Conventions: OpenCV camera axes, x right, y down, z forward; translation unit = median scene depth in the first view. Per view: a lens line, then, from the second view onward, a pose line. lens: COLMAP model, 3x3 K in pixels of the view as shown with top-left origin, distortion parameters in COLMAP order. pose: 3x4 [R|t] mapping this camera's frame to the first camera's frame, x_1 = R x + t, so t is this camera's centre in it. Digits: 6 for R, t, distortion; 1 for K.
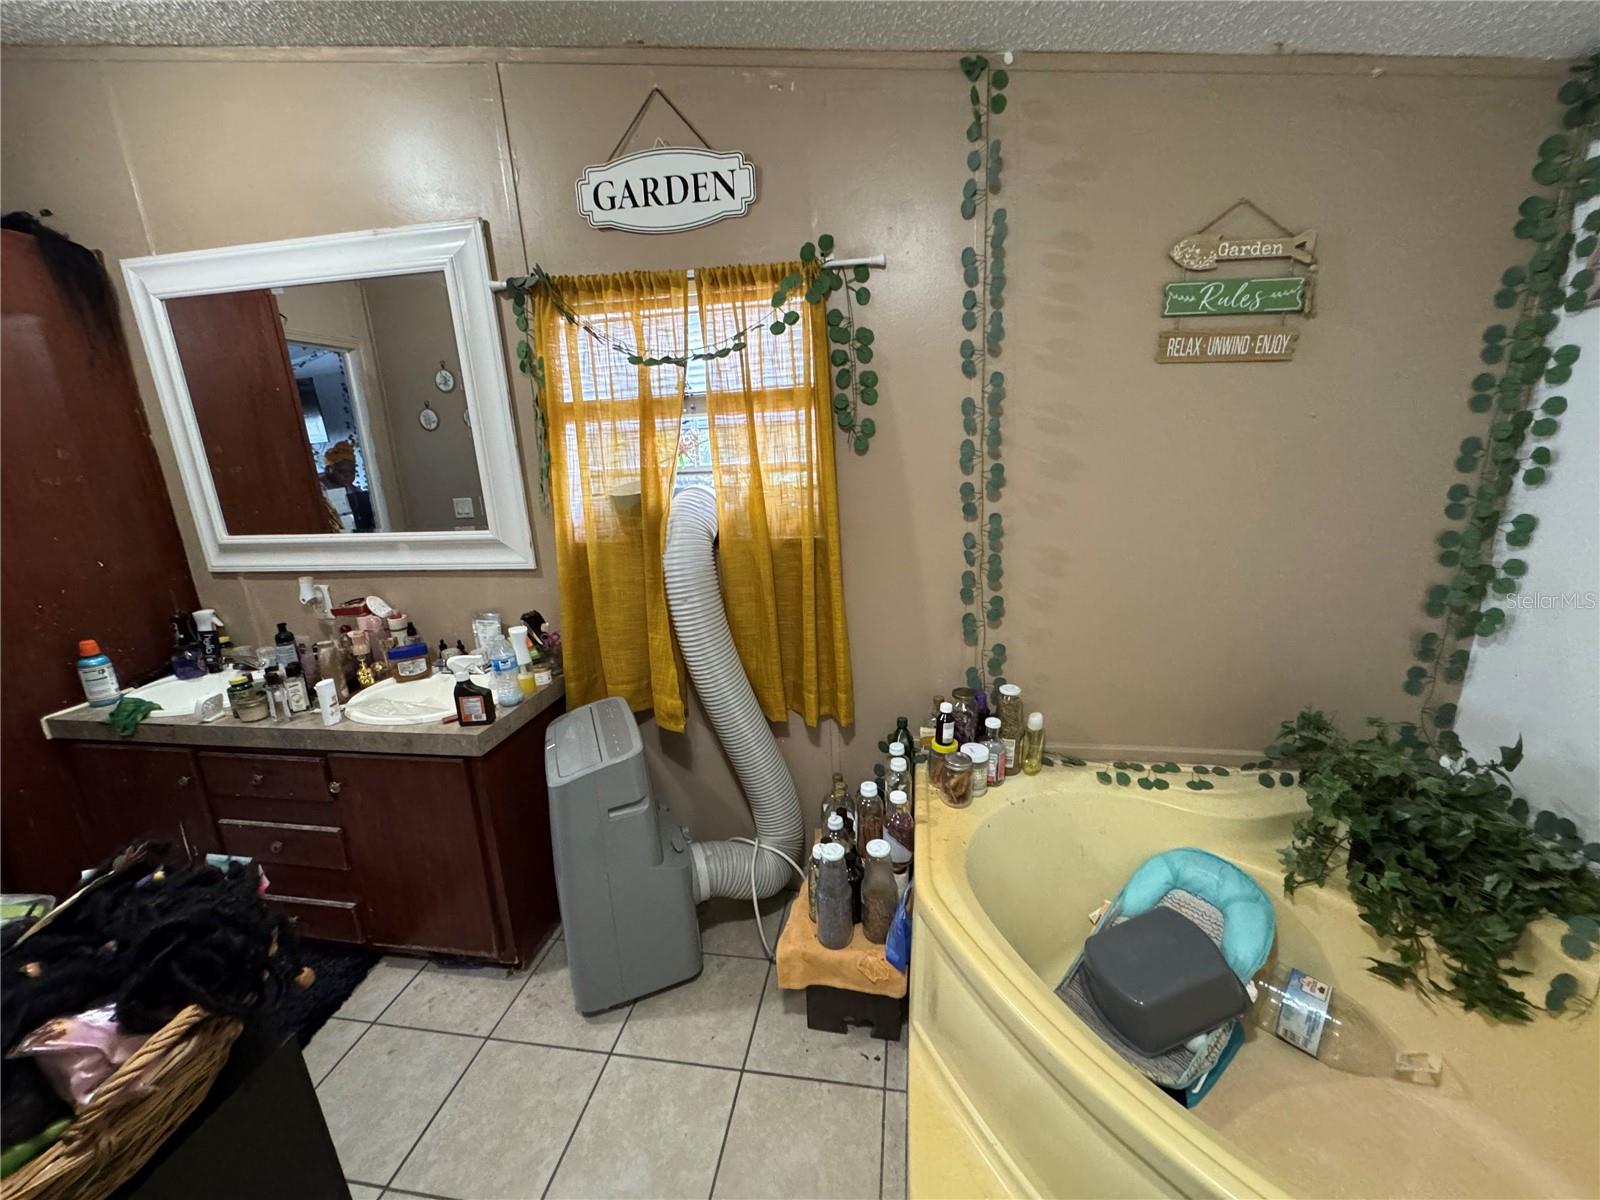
lens RADIAL K [[637.8, 0, 800.9], [0, 637.8, 593.7], [0, 0, 1]] dist [-0.006067, -0.000007]
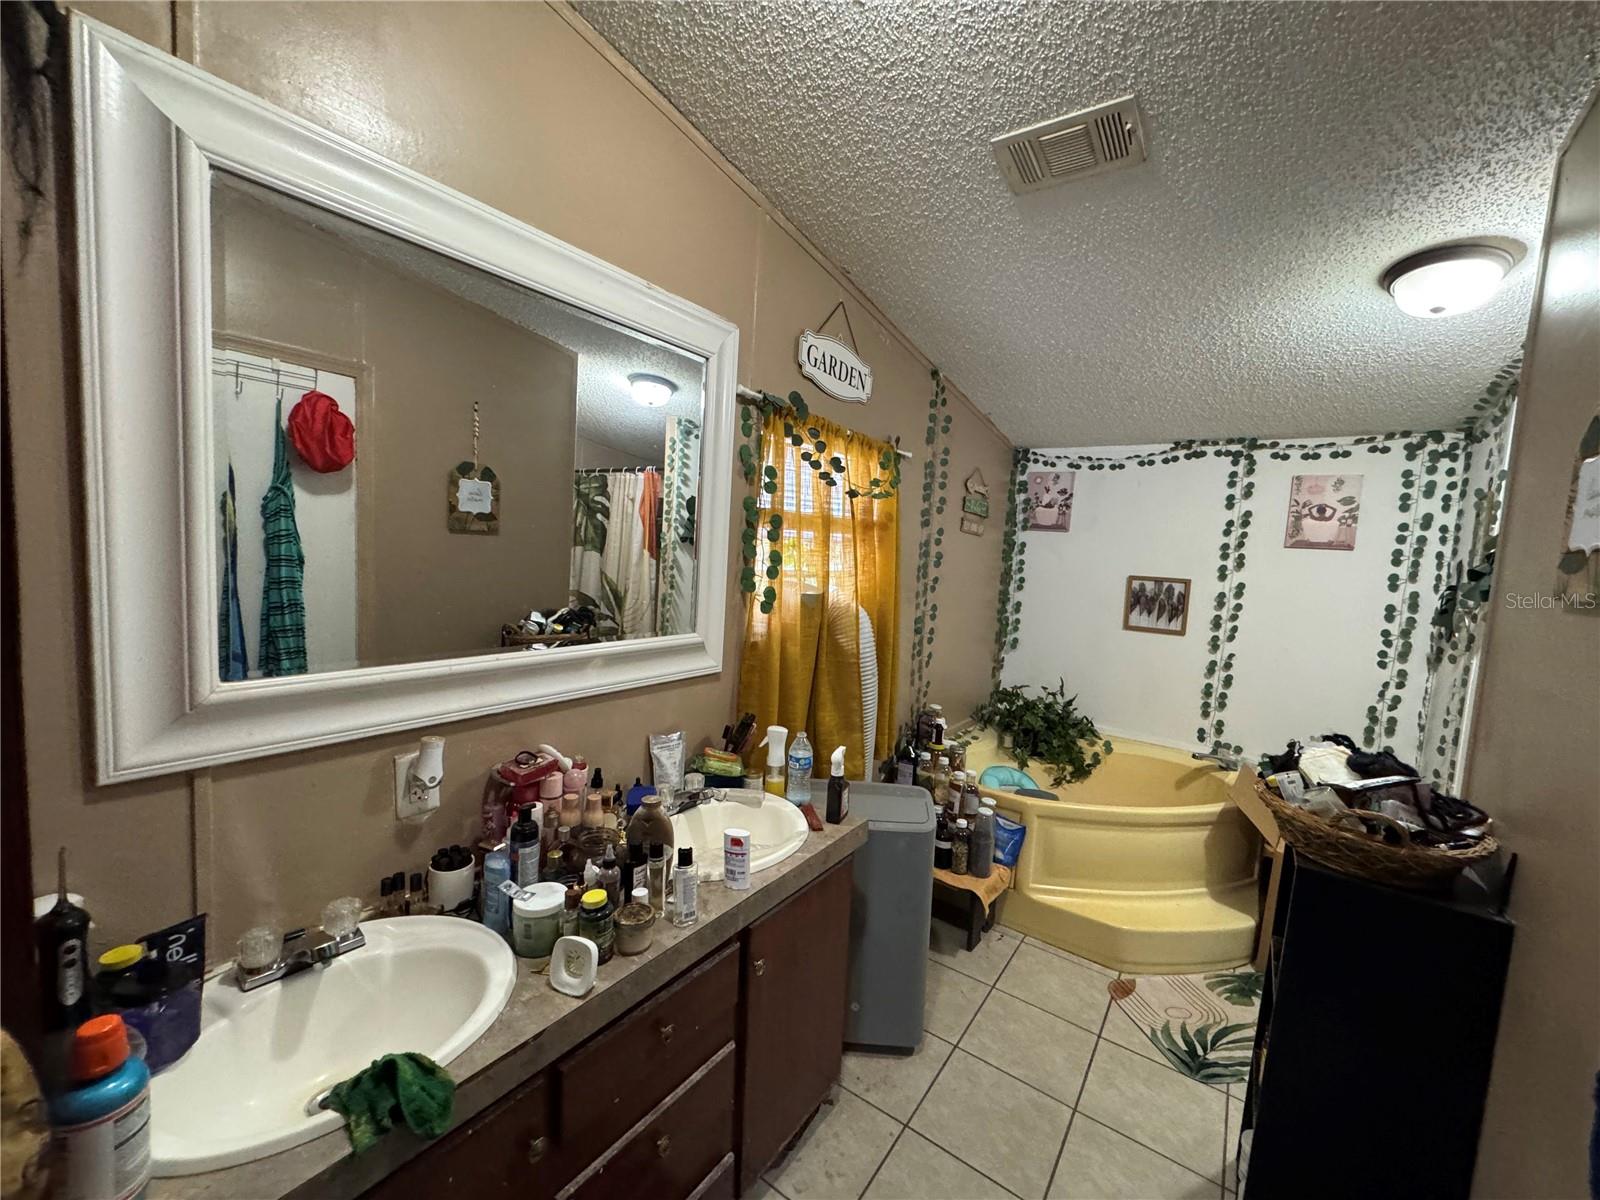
lens RADIAL K [[637.8, 0, 798.3], [0, 637.8, 601.1], [0, 0, 1]] dist [-0.006067, -0.000007]
pose [[0.436528, -0.003873, 0.899682, -1.456843], [0.156134, 0.985144, -0.071515, -0.068085], [-0.886039, 0.171689, 0.430648, 0.575987]]
